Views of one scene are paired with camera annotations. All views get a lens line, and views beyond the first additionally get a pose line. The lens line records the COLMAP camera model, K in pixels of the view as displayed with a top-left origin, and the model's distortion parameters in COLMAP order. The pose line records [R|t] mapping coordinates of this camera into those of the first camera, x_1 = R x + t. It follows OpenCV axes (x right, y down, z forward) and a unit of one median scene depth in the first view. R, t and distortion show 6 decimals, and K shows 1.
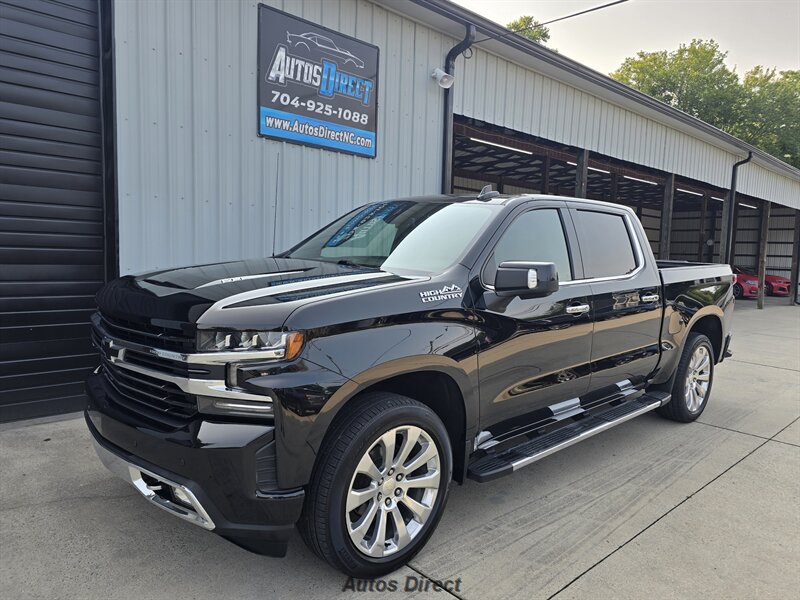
lens RADIAL K [[570.4, 0, 399.1], [0, 570.4, 301.5], [0, 0, 1]] dist [0.069412, -0.068543]
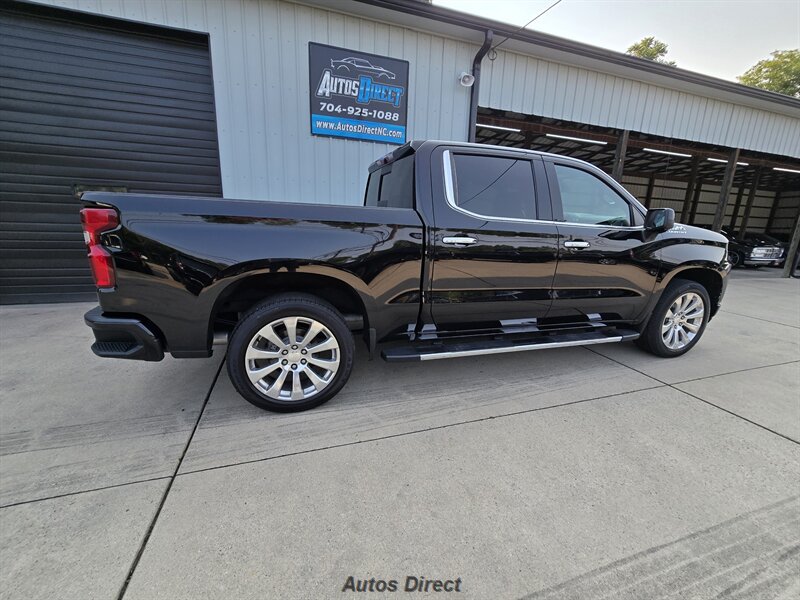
lens RADIAL K [[328.9, 0, 396.6], [0, 328.9, 302.1], [0, 0, 1]] dist [-0.013397, 0.003515]
pose [[0.902192, 0.096158, -0.420480, 0.360467], [-0.039547, 0.989169, 0.141355, 0.024583], [0.429518, -0.110900, 0.896223, 0.242019]]
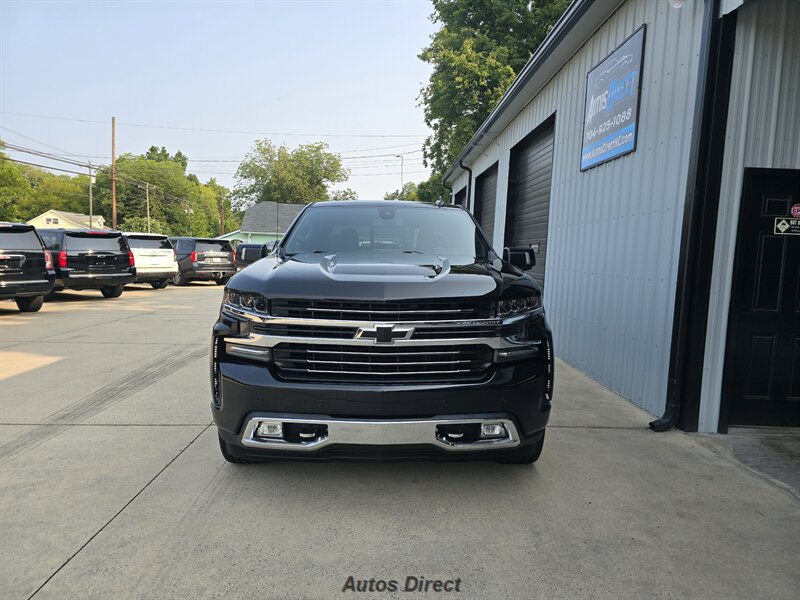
lens RADIAL K [[532.9, 0, 407.1], [0, 532.9, 295.3], [0, 0, 1]] dist [0.064982, -0.056679]
pose [[-0.658641, 0.004892, -0.752442, 0.906571], [-0.123122, 0.985801, 0.114183, -0.094639], [0.742316, 0.167847, -0.648686, 1.477606]]
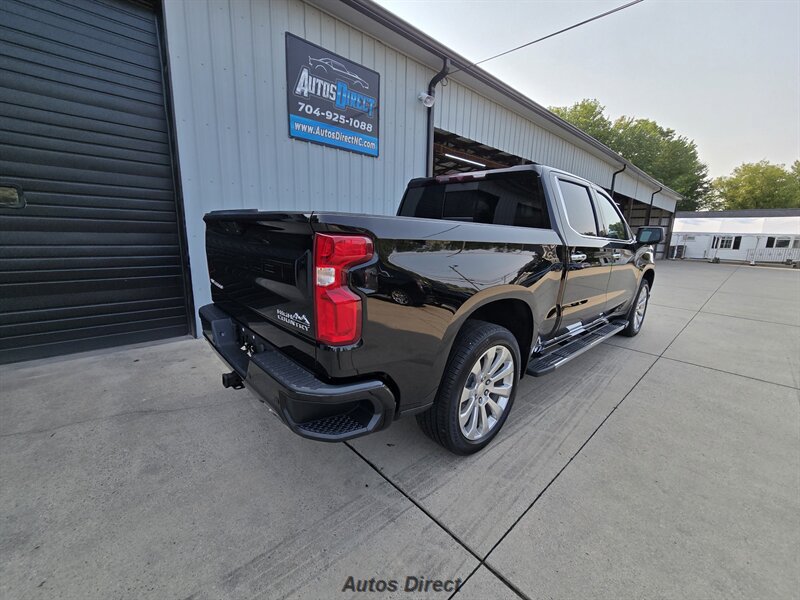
lens RADIAL K [[328.9, 0, 394.6], [0, 328.9, 302.7], [0, 0, 1]] dist [-0.013397, 0.003515]
pose [[0.999702, -0.004854, -0.023919, 0.018515], [0.007571, 0.993357, 0.114826, 0.012469], [0.023203, -0.114973, 0.993098, 0.185342]]
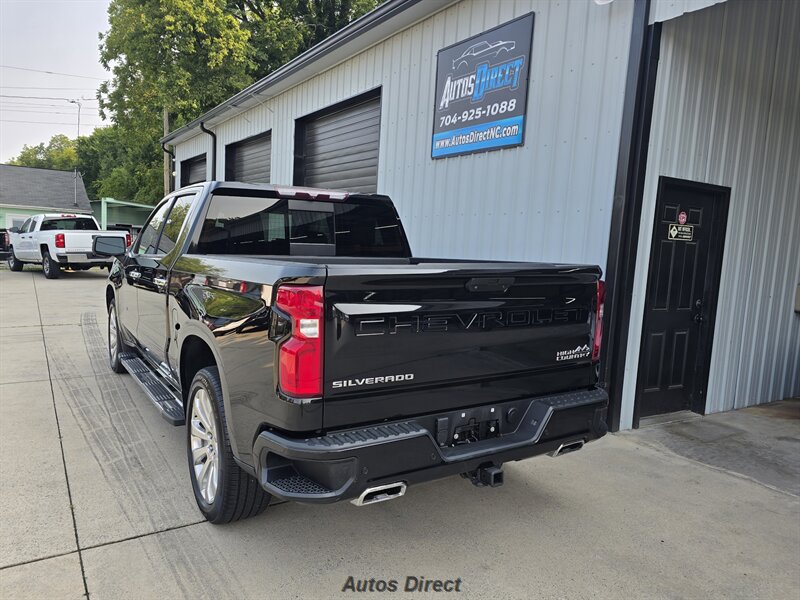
lens RADIAL K [[570.4, 0, 400.0], [0, 570.4, 299.5], [0, 0, 1]] dist [0.069412, -0.068543]
pose [[-0.183341, 0.055667, -0.981472, 0.934195], [-0.144648, 0.986001, 0.082944, -0.079875], [0.972349, 0.157175, -0.172722, 1.132998]]
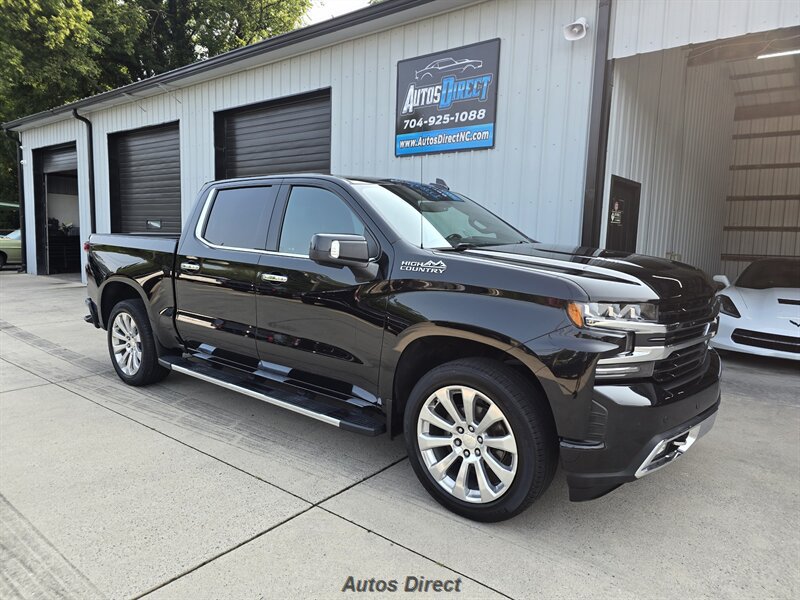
lens RADIAL K [[532.9, 0, 402.2], [0, 532.9, 295.5], [0, 0, 1]] dist [0.064982, -0.056679]
pose [[0.137223, 0.077210, -0.987526, 1.016251], [-0.109299, 0.992050, 0.062375, -0.033656], [0.984491, 0.099377, 0.144571, 0.818326]]
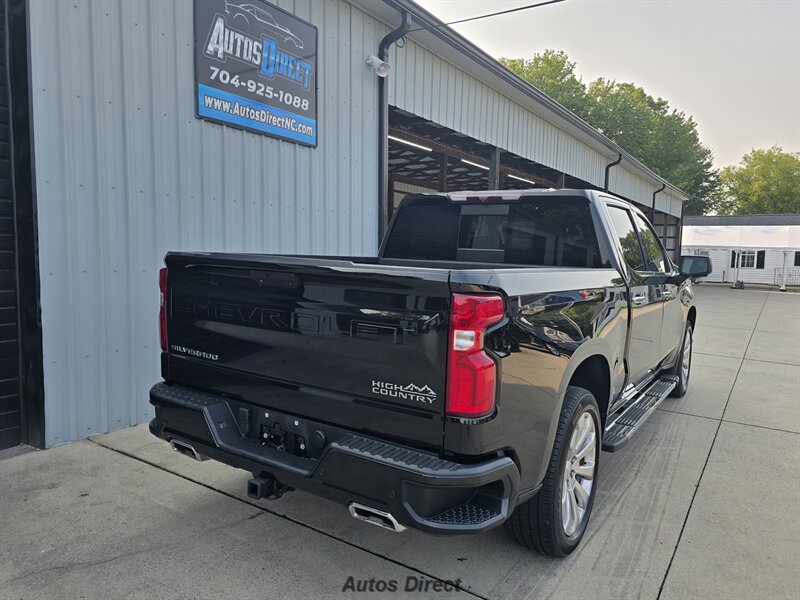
lens RADIAL K [[570.4, 0, 396.7], [0, 570.4, 301.4], [0, 0, 1]] dist [0.069412, -0.068543]
pose [[0.974231, -0.031884, 0.223288, -0.146170], [0.030589, 0.999489, 0.009258, -0.008000], [-0.223469, -0.002189, 0.974709, 0.076988]]
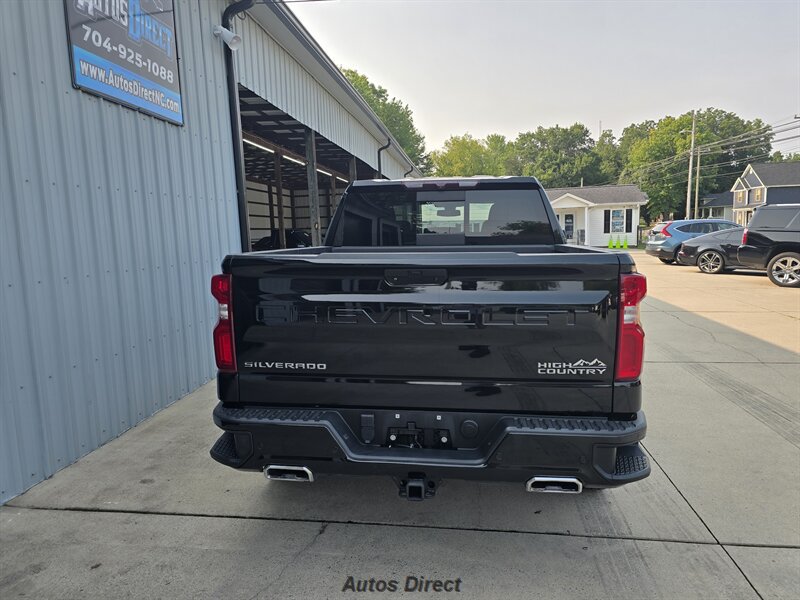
lens RADIAL K [[570.4, 0, 399.9], [0, 570.4, 300.8], [0, 0, 1]] dist [0.069412, -0.068543]
pose [[0.767493, -0.132881, 0.627135, -0.397533], [0.110242, 0.991065, 0.075078, -0.036479], [-0.631508, 0.011515, 0.775284, 0.192811]]
